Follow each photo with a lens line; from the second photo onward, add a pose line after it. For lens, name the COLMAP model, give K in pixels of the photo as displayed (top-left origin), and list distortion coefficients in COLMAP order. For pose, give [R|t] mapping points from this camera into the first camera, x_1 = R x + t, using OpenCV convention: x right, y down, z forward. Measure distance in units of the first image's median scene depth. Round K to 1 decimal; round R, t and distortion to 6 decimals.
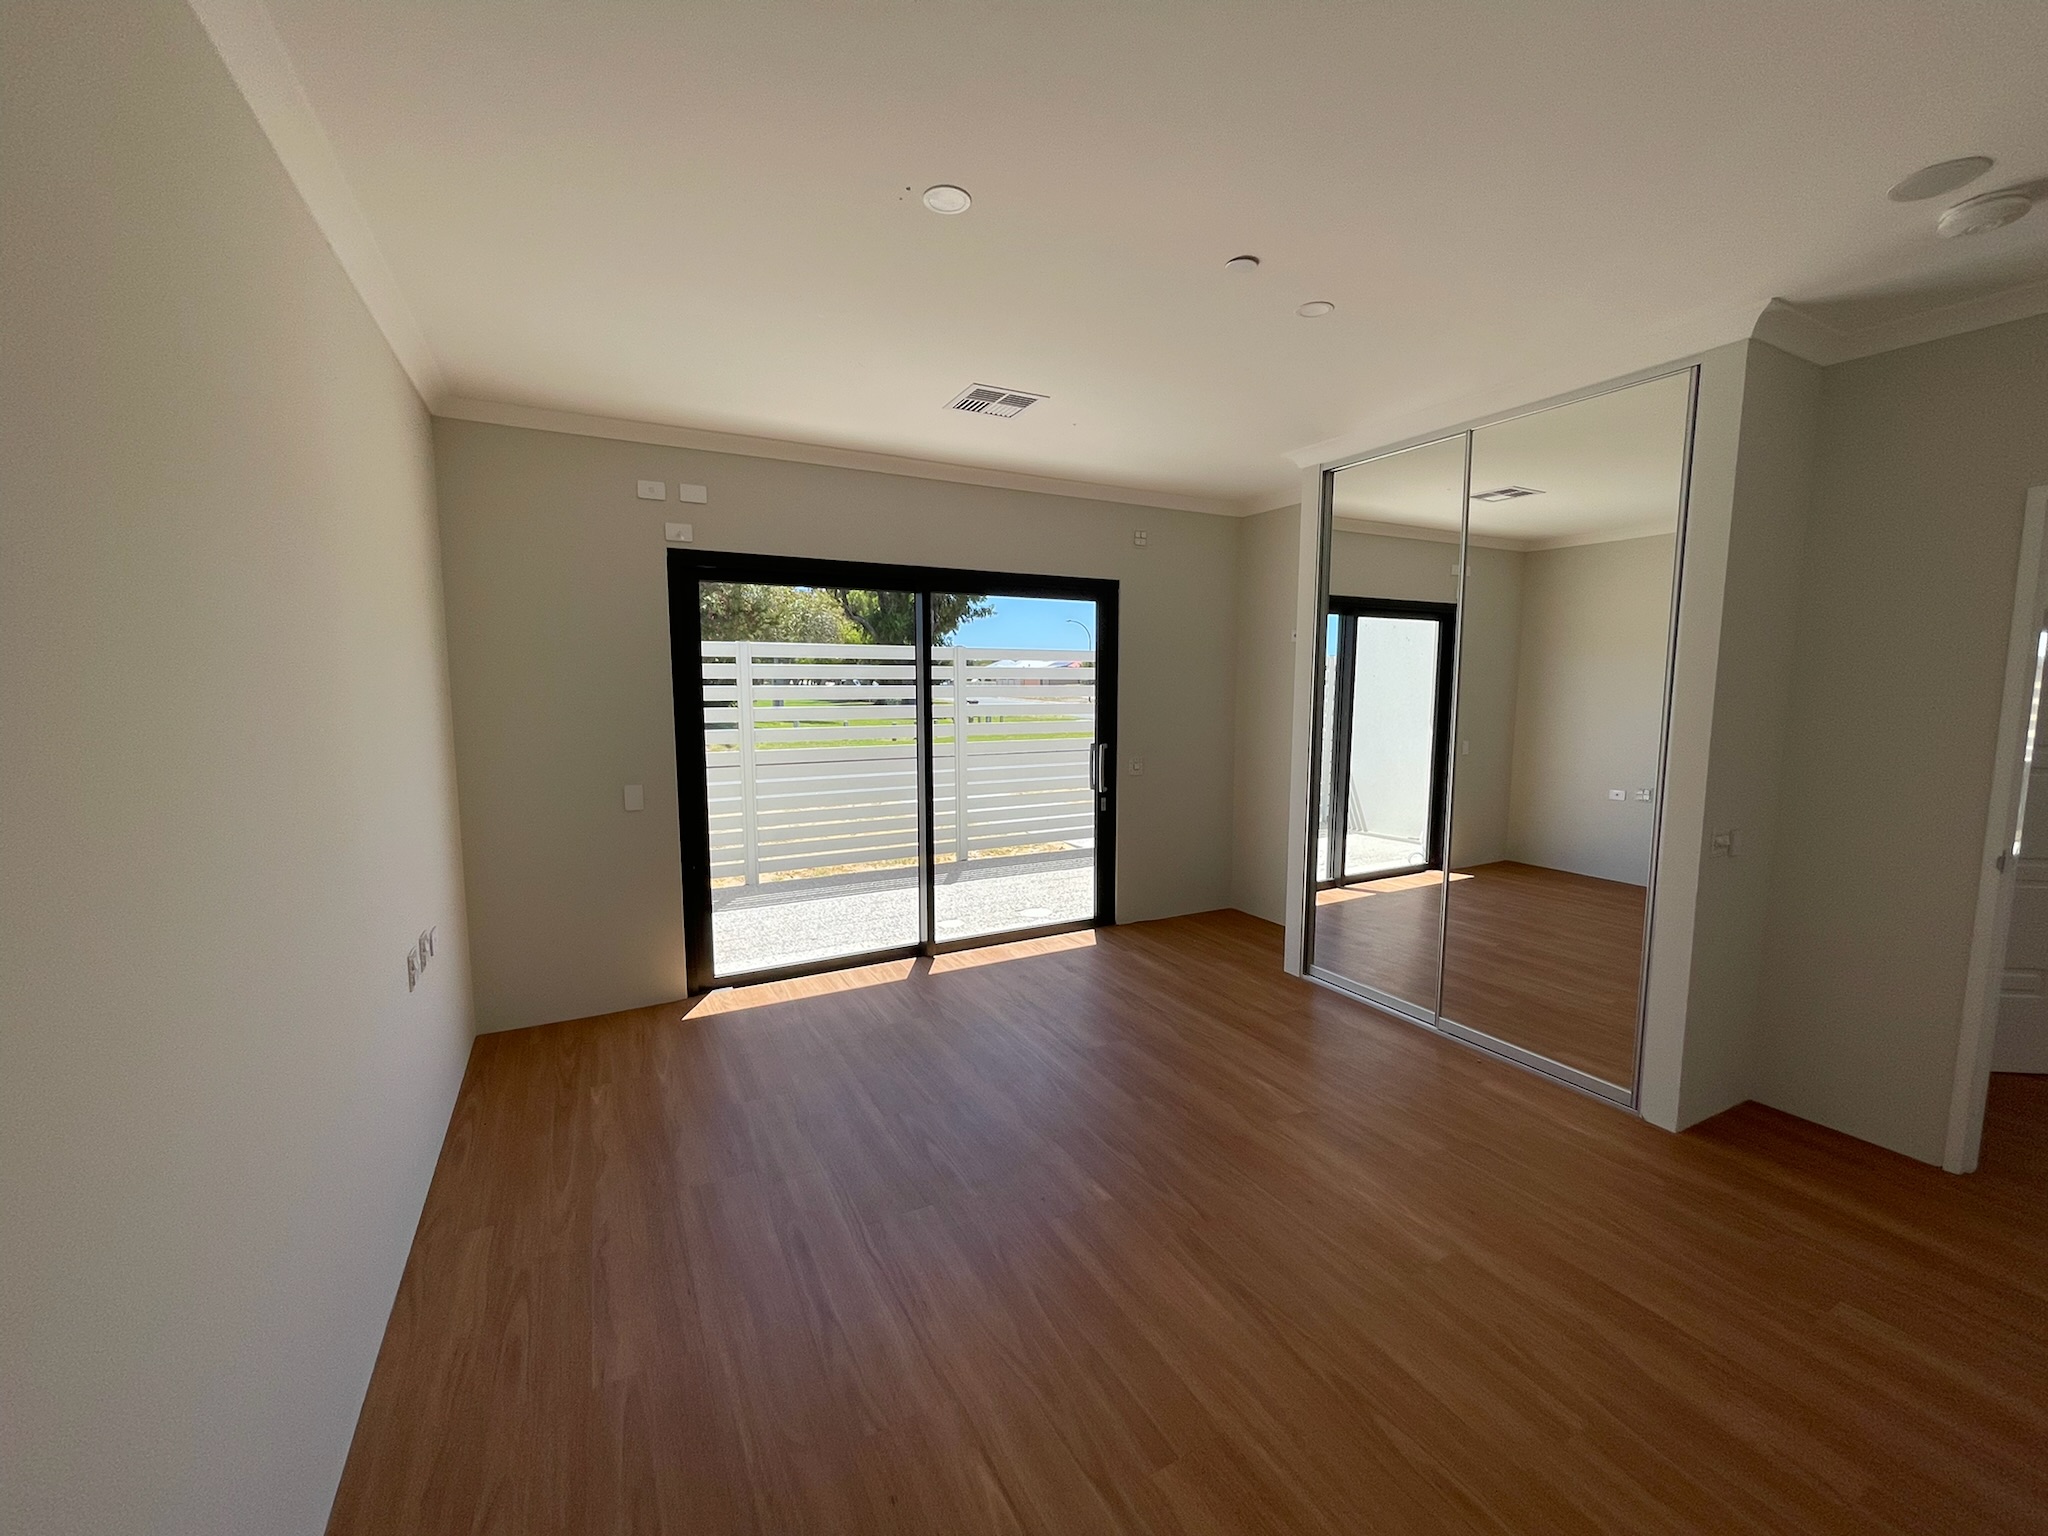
lens RADIAL K [[829.2, 0, 1024.0], [0, 829.2, 768.0], [0, 0, 1]] dist [-0.000204, 0.000022]
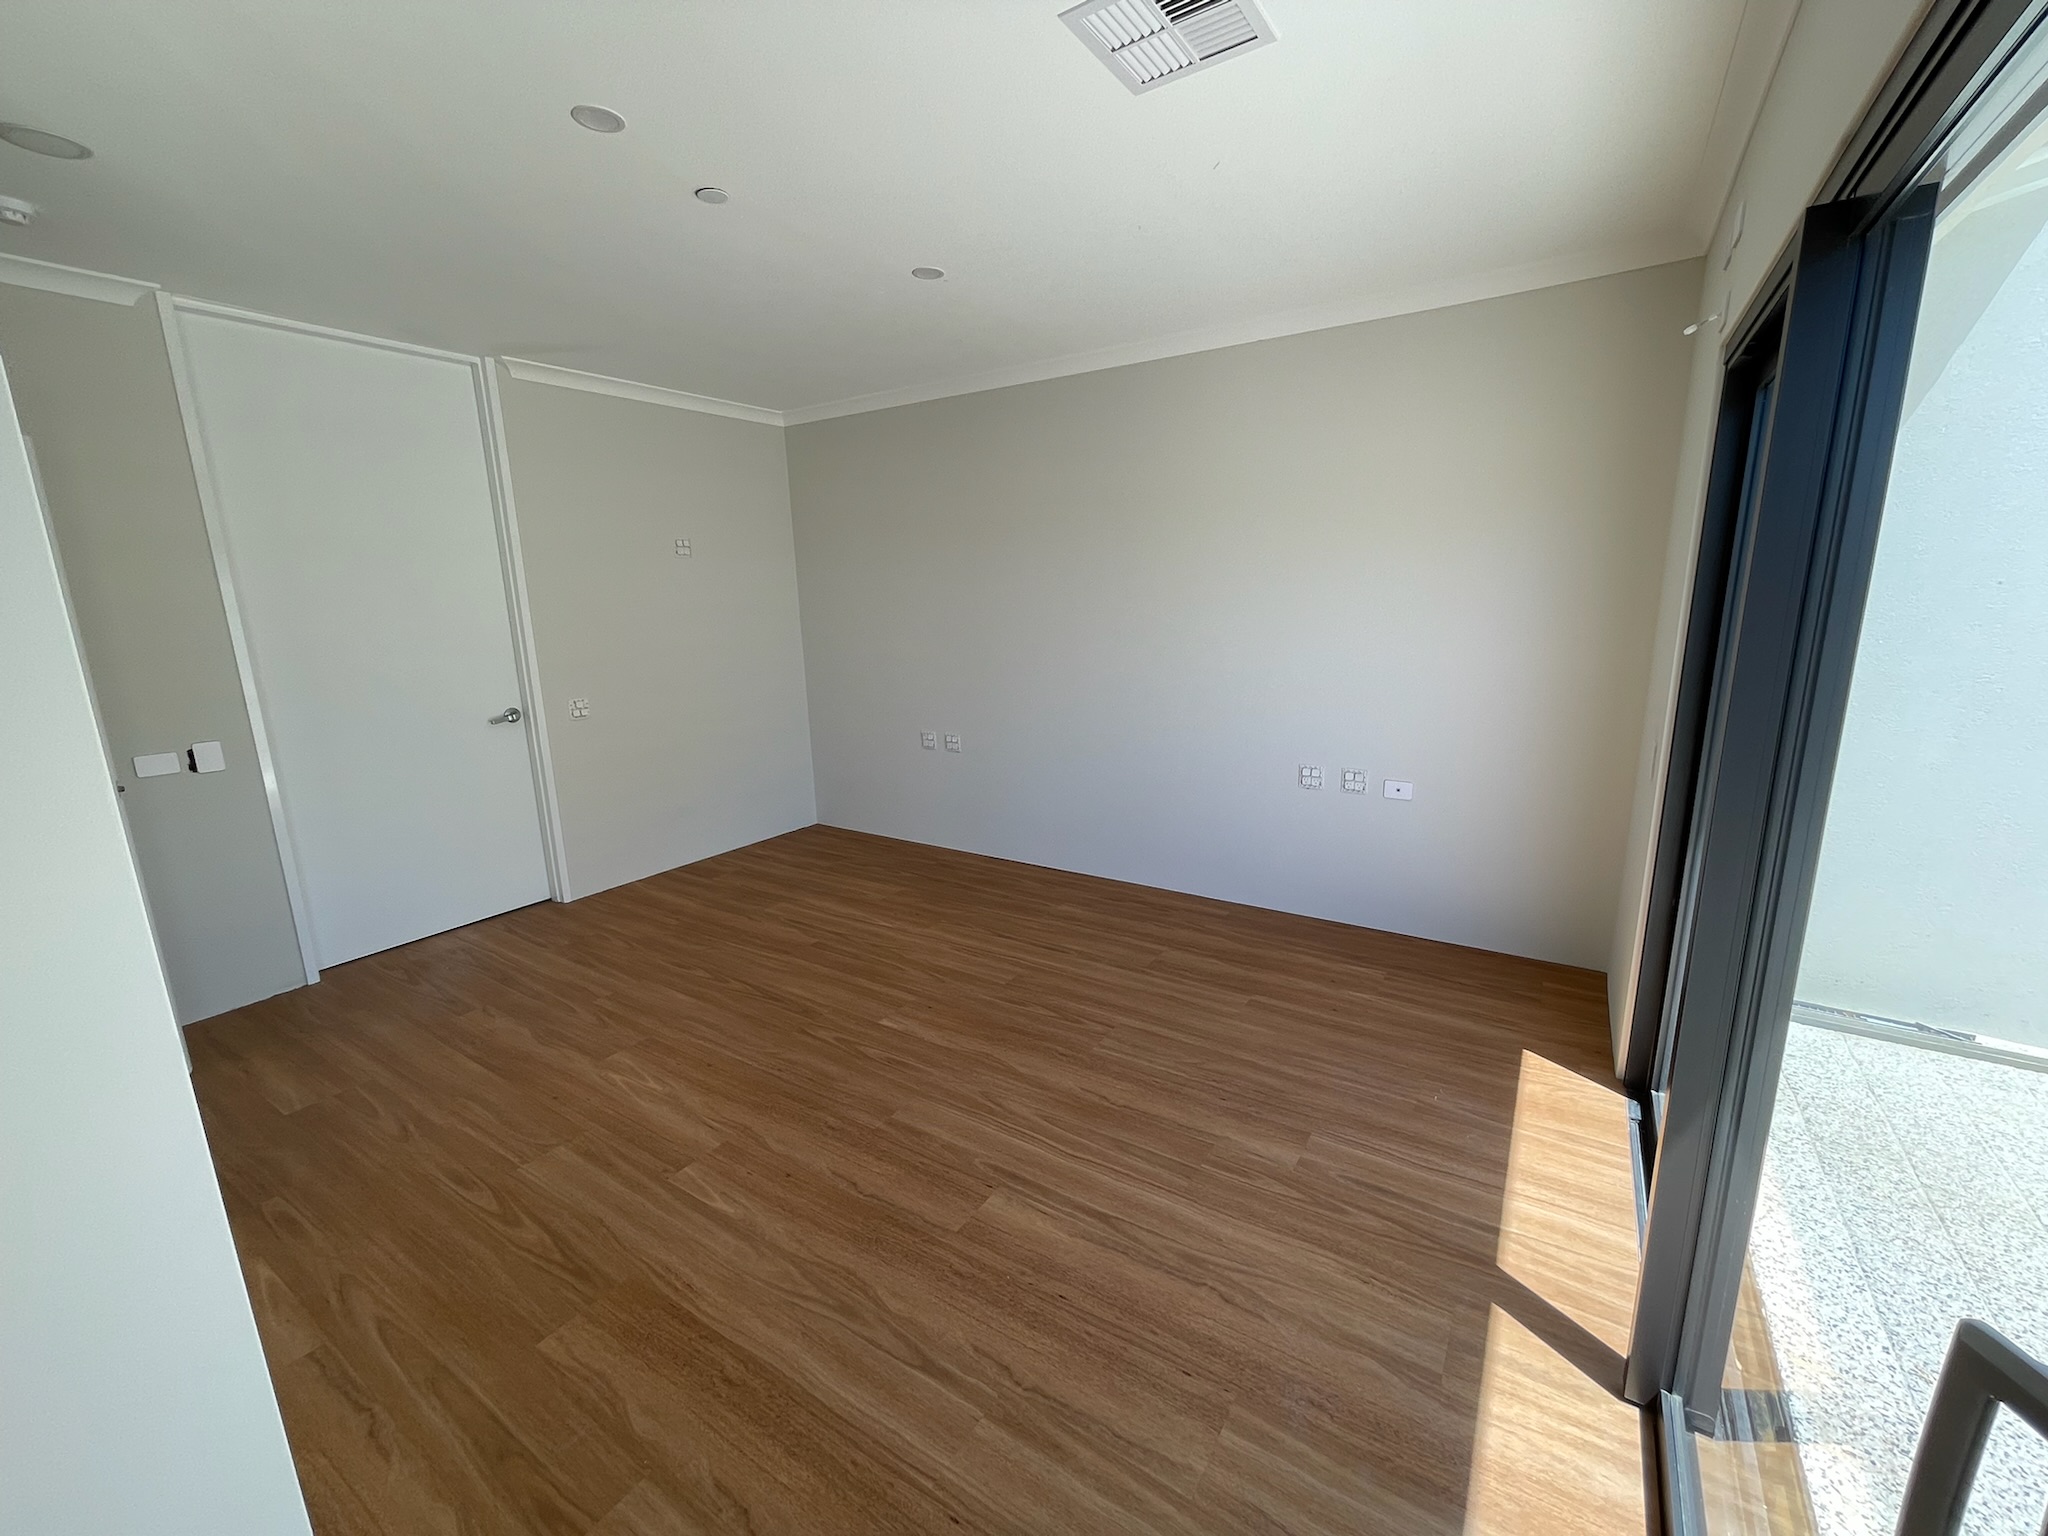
lens RADIAL K [[829.2, 0, 1024.0], [0, 829.2, 768.0], [0, 0, 1]] dist [-0.000204, 0.000022]
pose [[-0.876829, 0.119997, -0.465587, 0.366687], [-0.032189, 0.951532, 0.305862, -0.184541], [0.479723, 0.283175, -0.830468, 1.669238]]
